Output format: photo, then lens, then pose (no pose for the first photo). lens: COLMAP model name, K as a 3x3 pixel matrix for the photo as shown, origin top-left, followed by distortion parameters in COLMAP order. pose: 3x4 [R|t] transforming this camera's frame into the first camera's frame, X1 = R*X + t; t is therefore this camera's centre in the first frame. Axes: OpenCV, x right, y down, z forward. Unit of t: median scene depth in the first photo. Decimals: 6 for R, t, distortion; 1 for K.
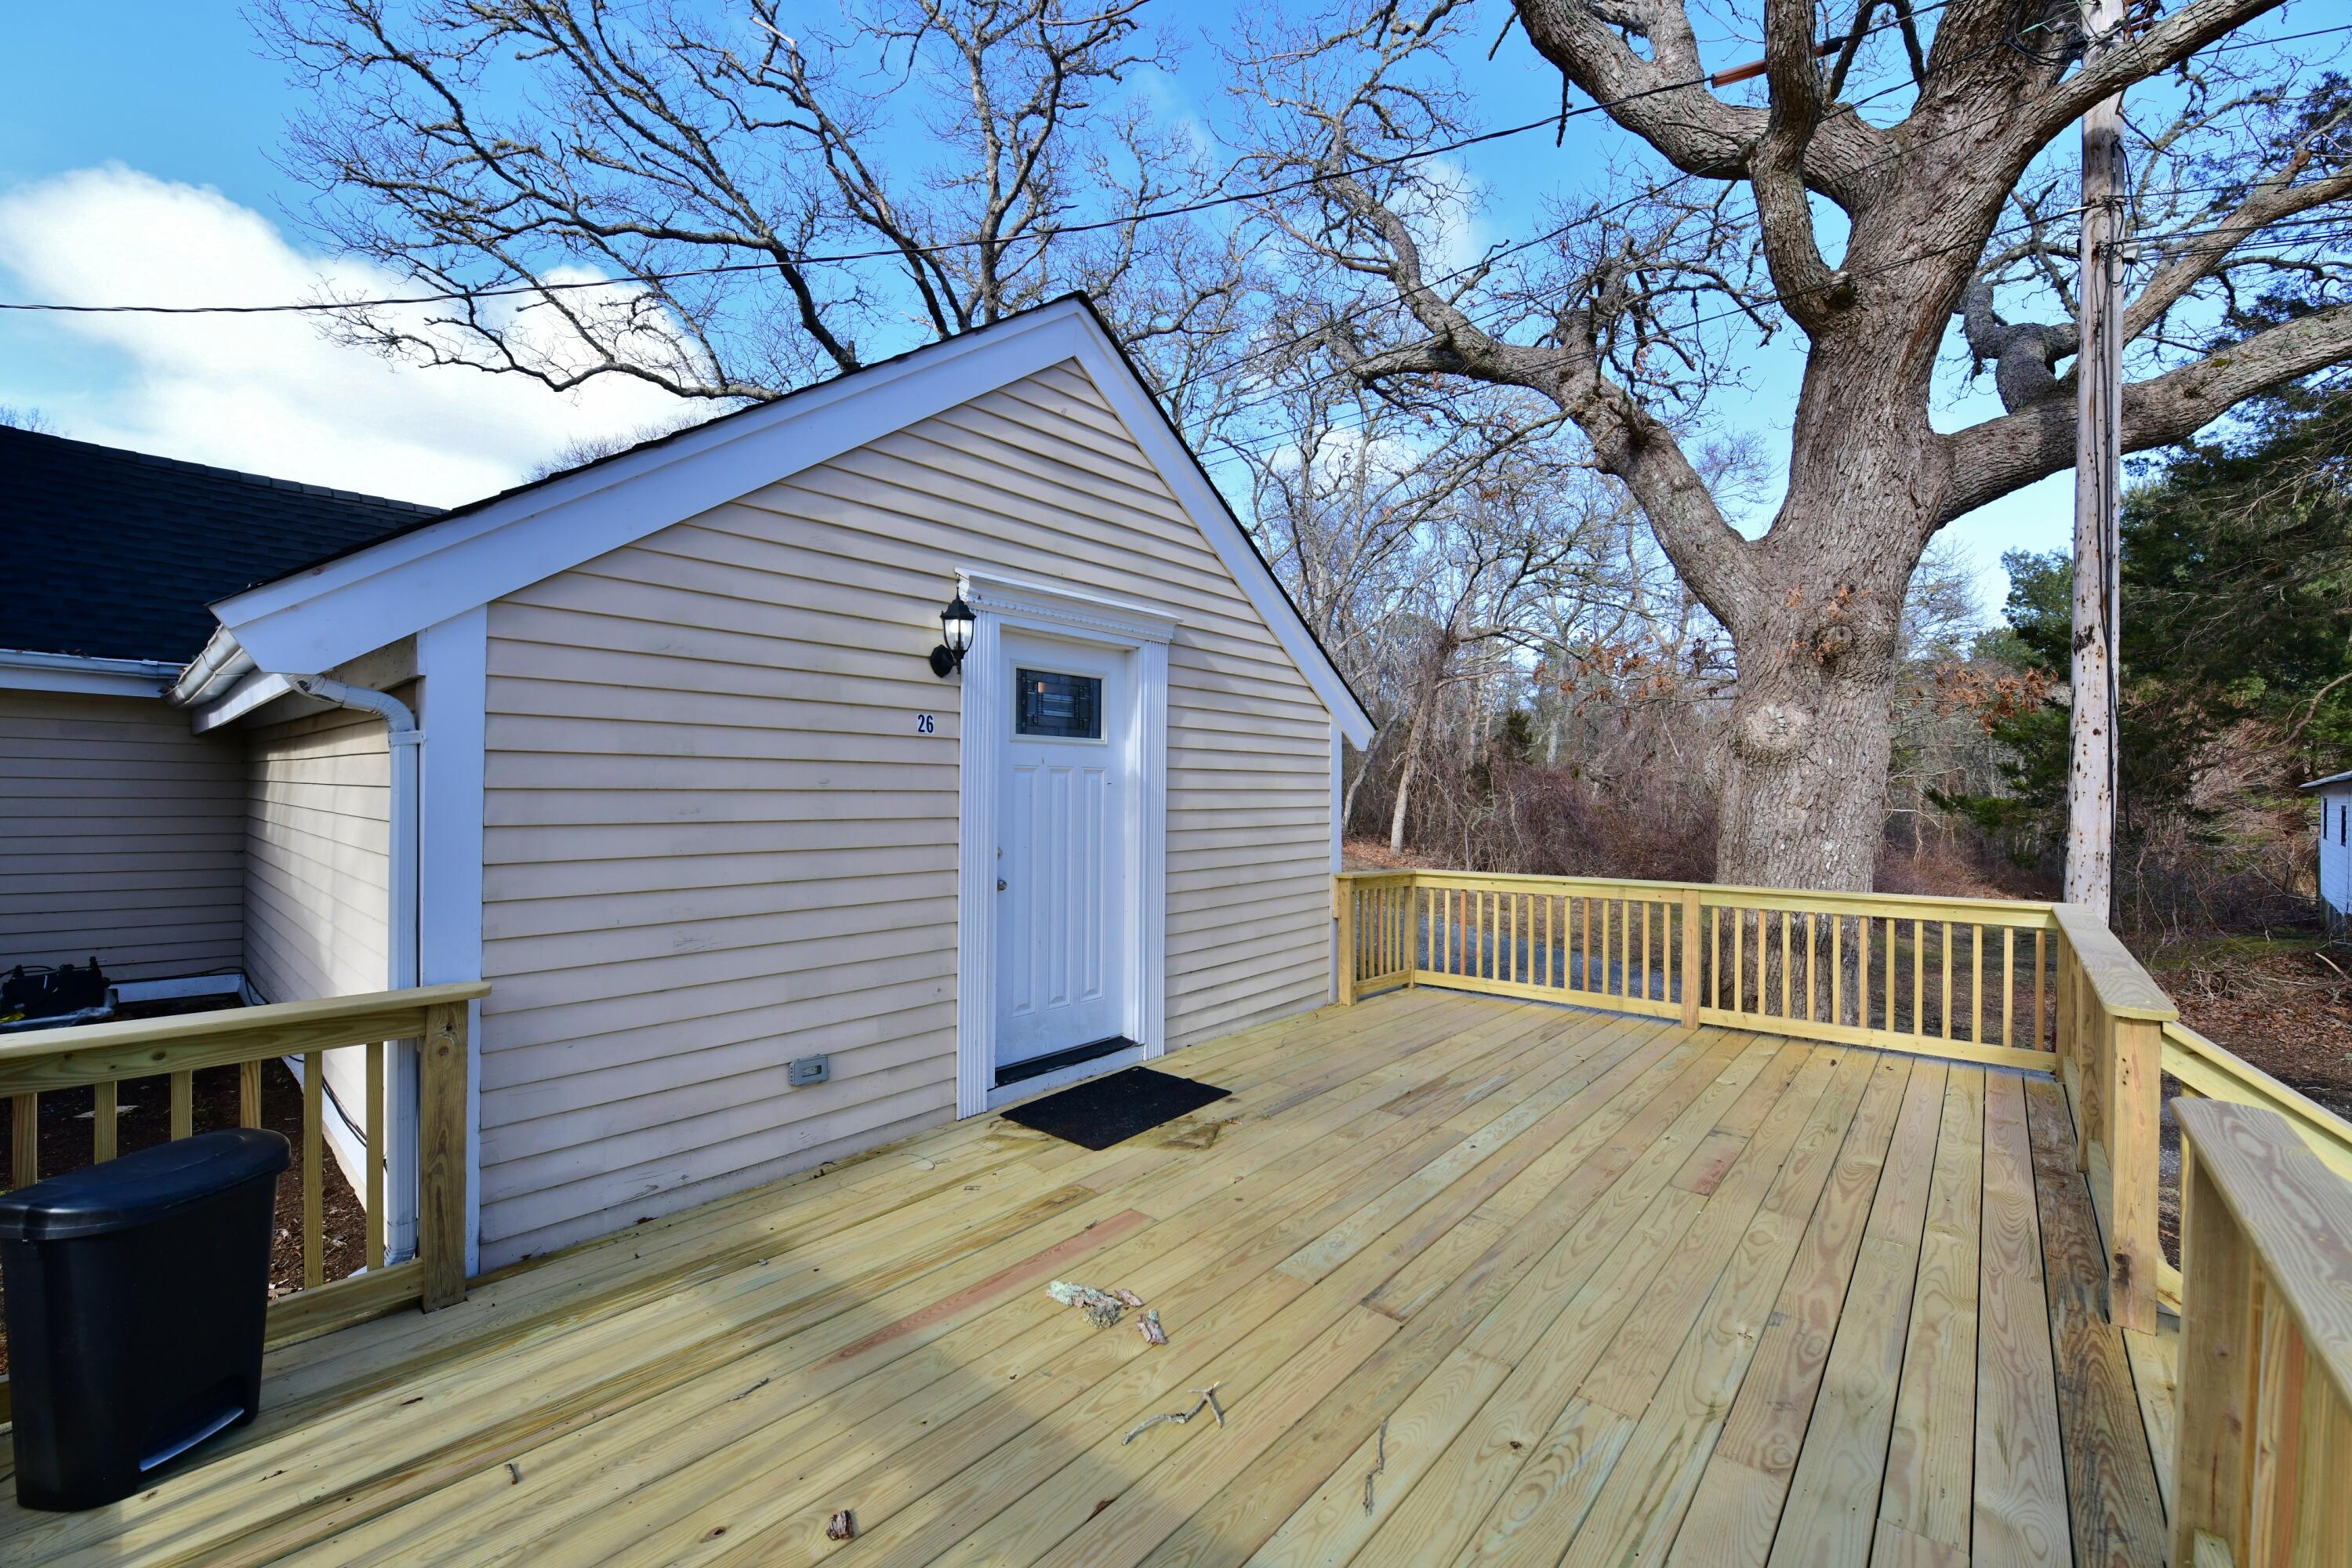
lens RADIAL K [[928.7, 0, 1178.2], [0, 928.7, 785.3], [0, 0, 1]] dist [-0.006979, -0.000134]
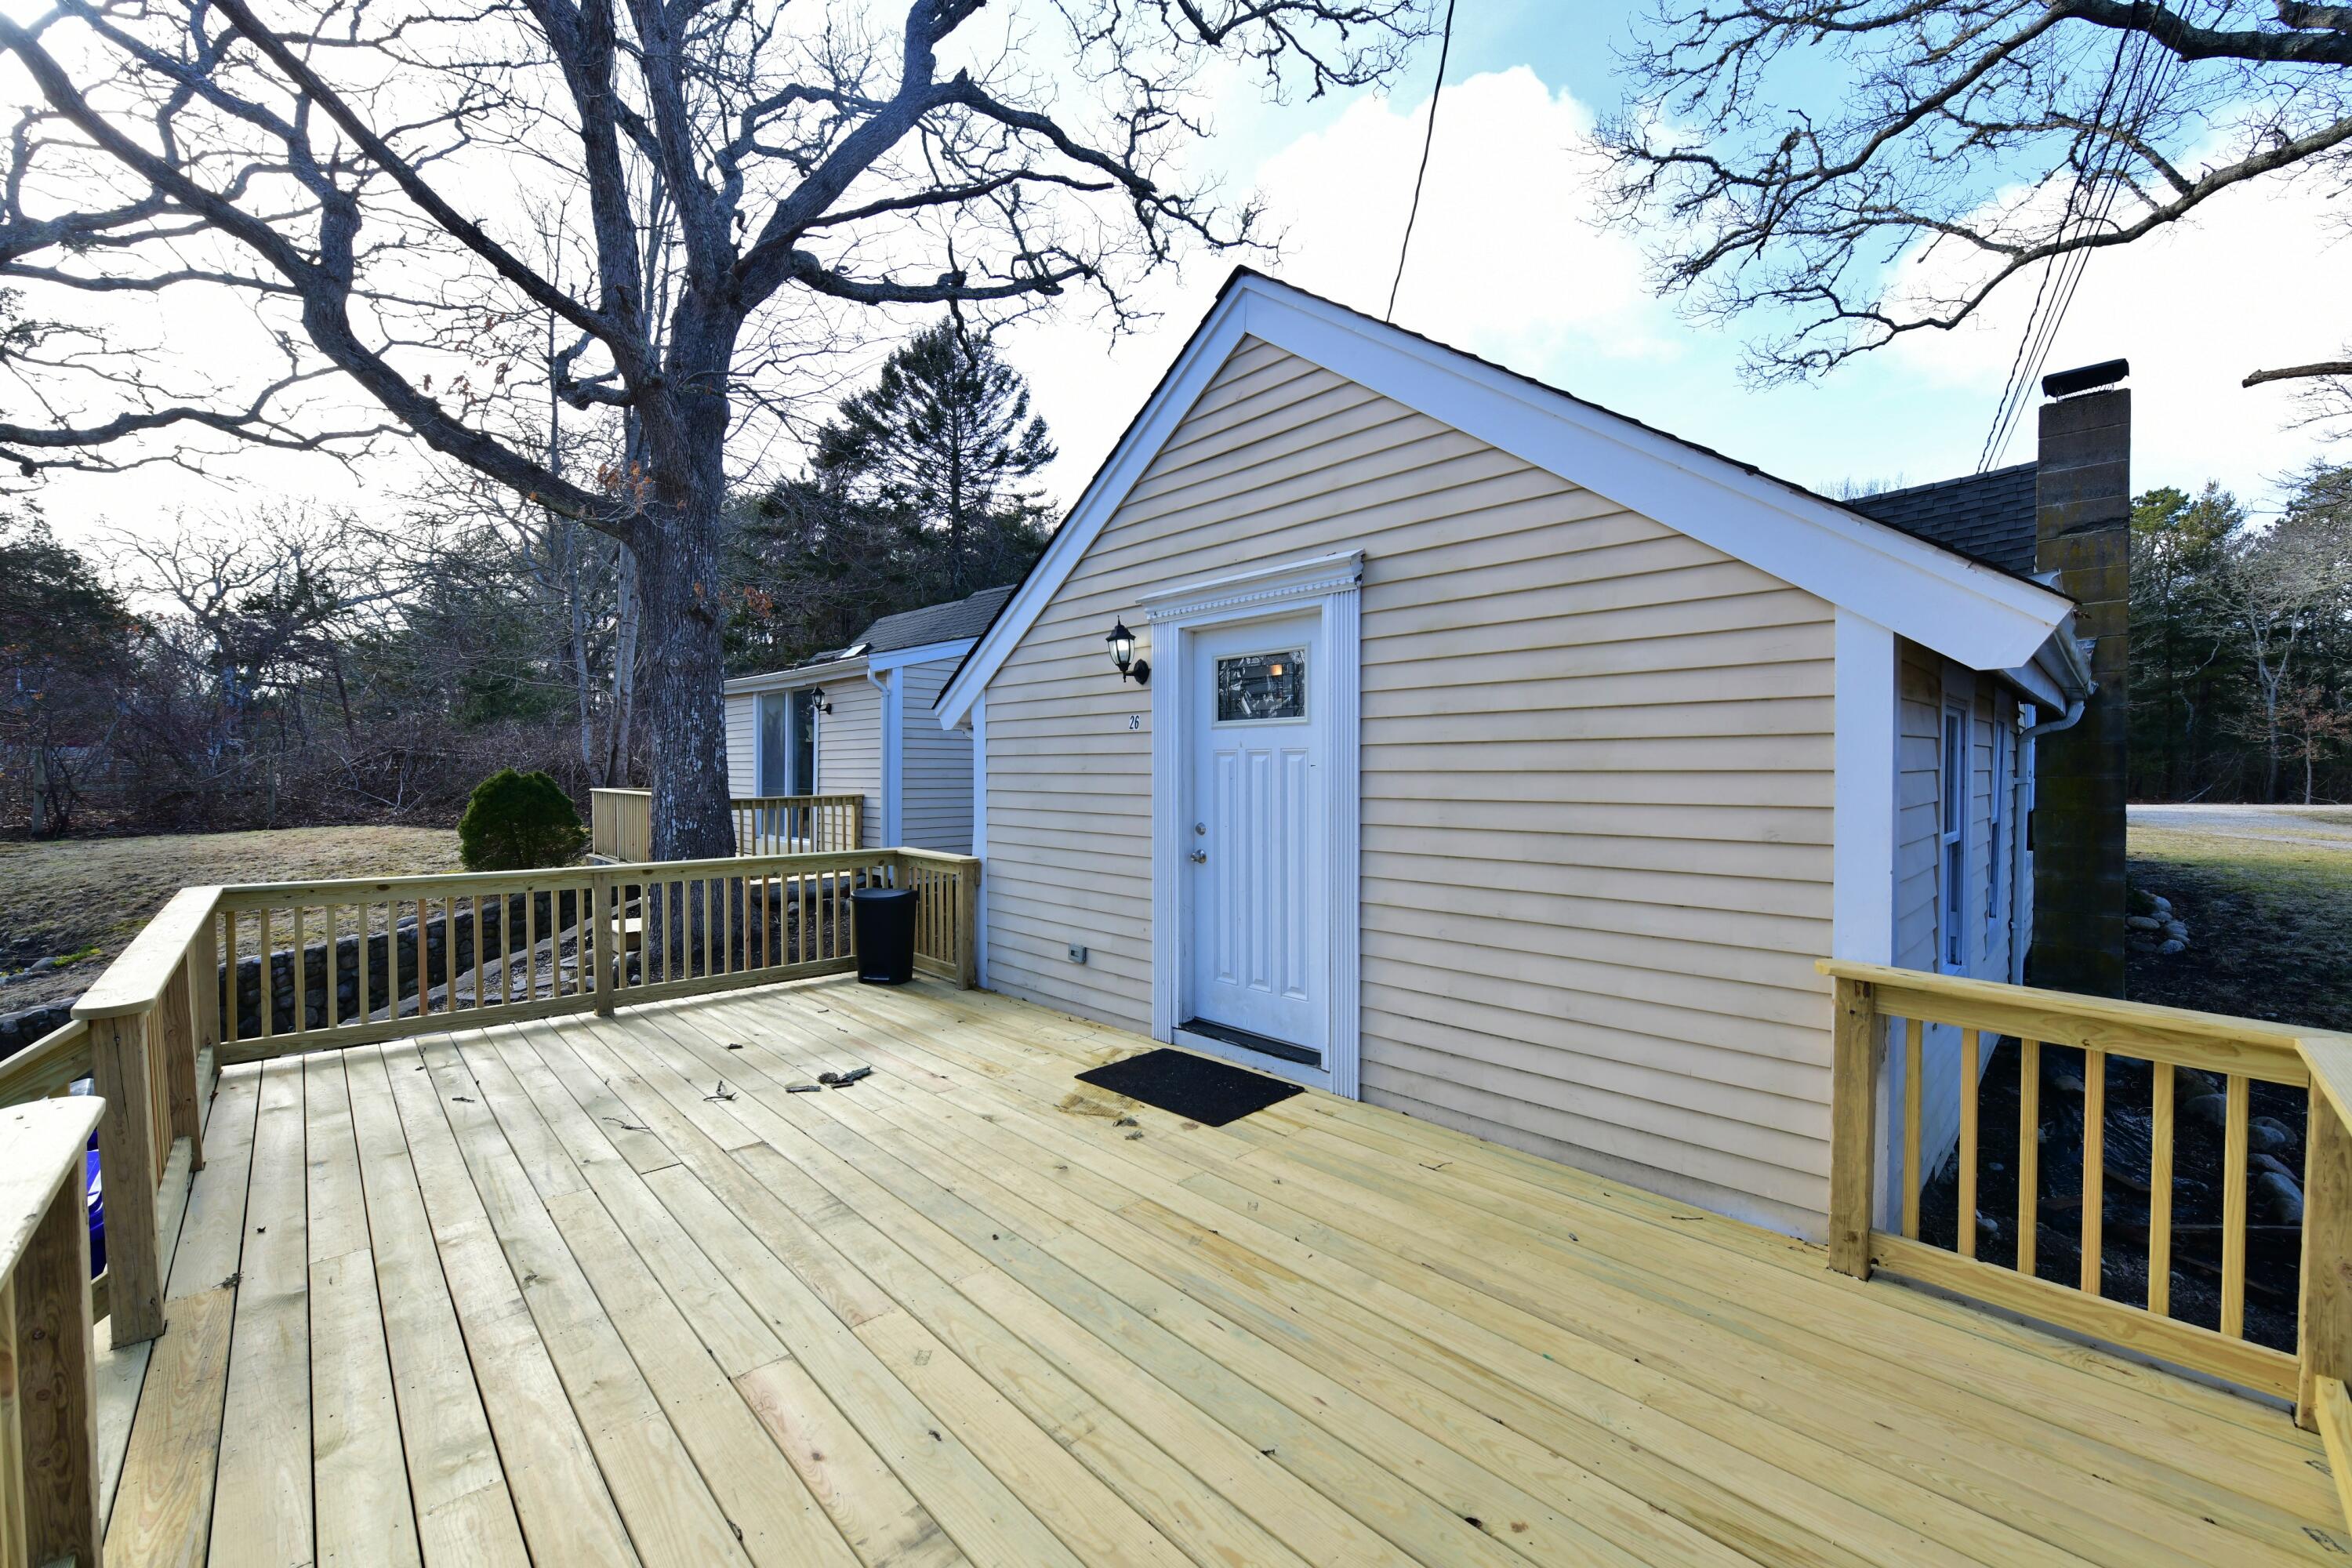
lens RADIAL K [[928.7, 0, 1176.5], [0, 928.7, 783.4], [0, 0, 1]] dist [-0.006979, -0.000134]
pose [[-0.091609, 0.007551, -0.995766, 0.917138], [0.006665, 0.999953, 0.006970, 0.009643], [0.995773, -0.005998, -0.091655, 1.055284]]
